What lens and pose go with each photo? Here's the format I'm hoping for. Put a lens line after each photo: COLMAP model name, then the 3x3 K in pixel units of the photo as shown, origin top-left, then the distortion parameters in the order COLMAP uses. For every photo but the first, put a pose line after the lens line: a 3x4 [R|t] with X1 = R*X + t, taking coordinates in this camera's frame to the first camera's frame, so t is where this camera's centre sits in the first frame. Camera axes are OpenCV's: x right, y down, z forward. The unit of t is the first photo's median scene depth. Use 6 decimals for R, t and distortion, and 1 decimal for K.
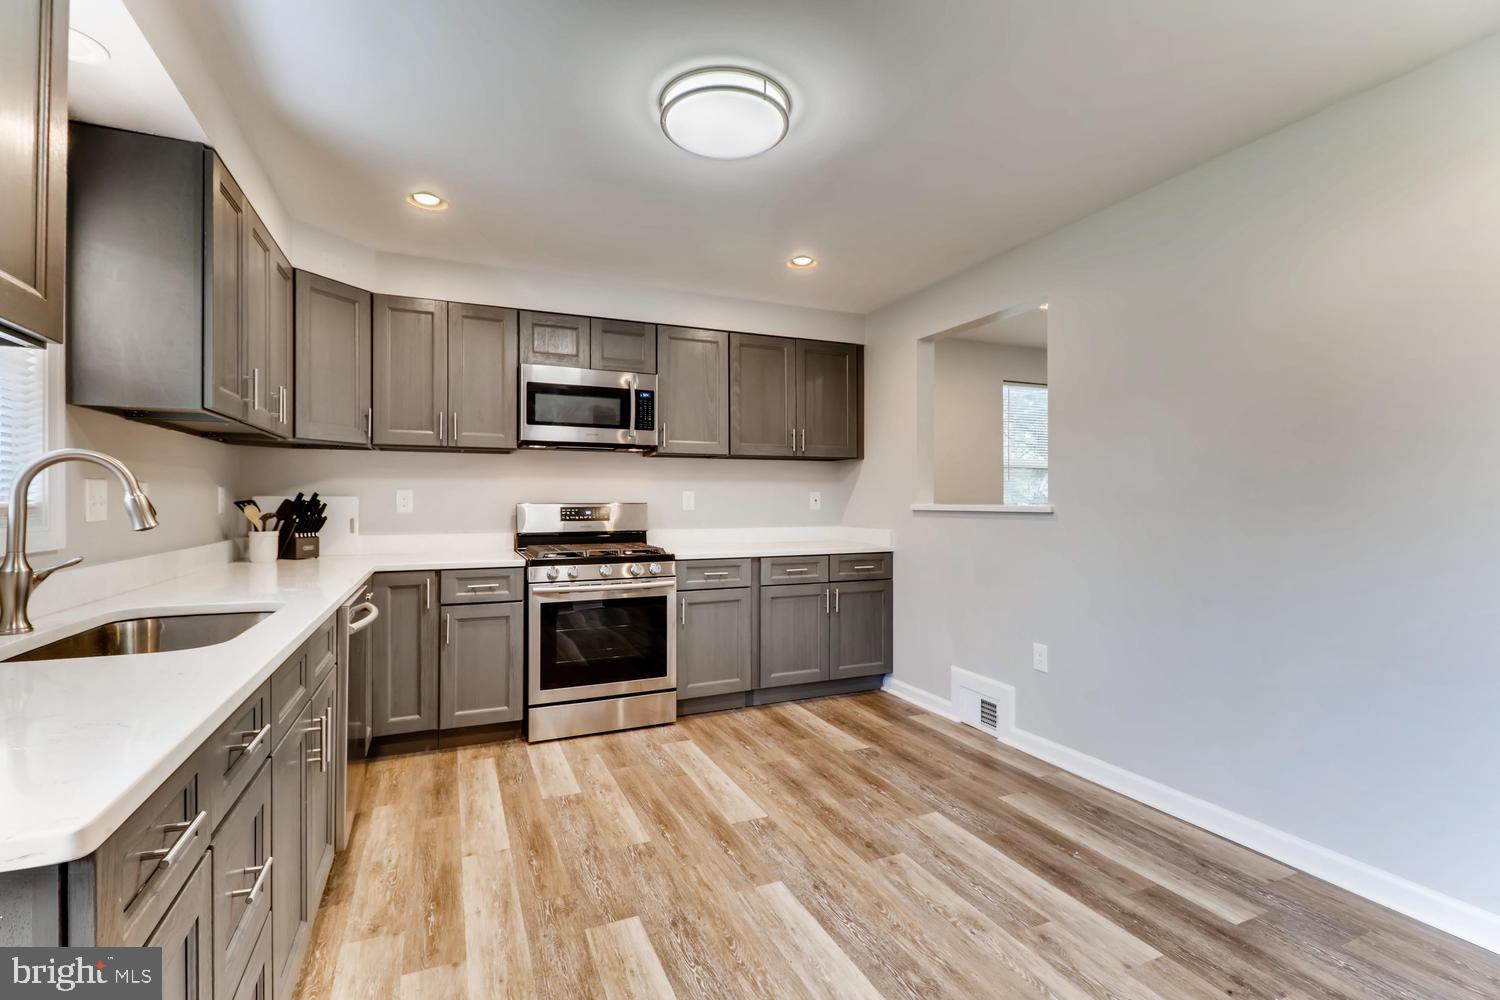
lens RADIAL K [[689.0, 0, 744.9], [0, 689.0, 499.3], [0, 0, 1]] dist [0.015070, -0.005450]
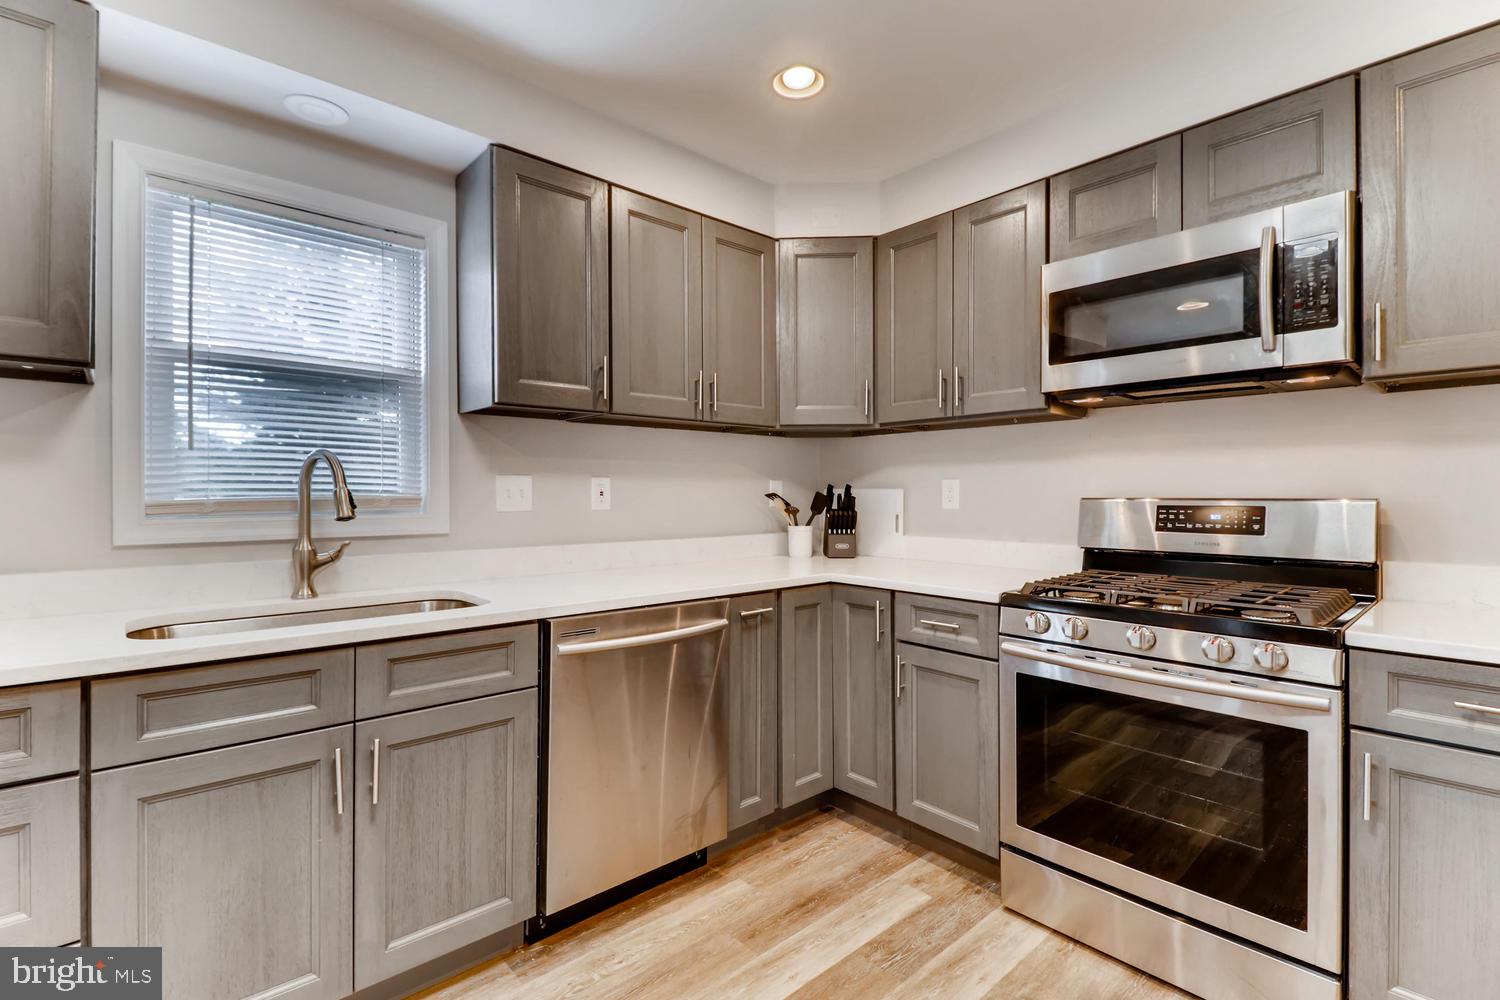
lens RADIAL K [[689.0, 0, 751.3], [0, 689.0, 491.7], [0, 0, 1]] dist [0.015070, -0.005450]
pose [[0.319933, -0.002459, -0.947437, 0.182144], [0.000592, 0.999997, -0.002395, 0.001618], [0.947440, 0.000205, 0.319933, 0.616244]]
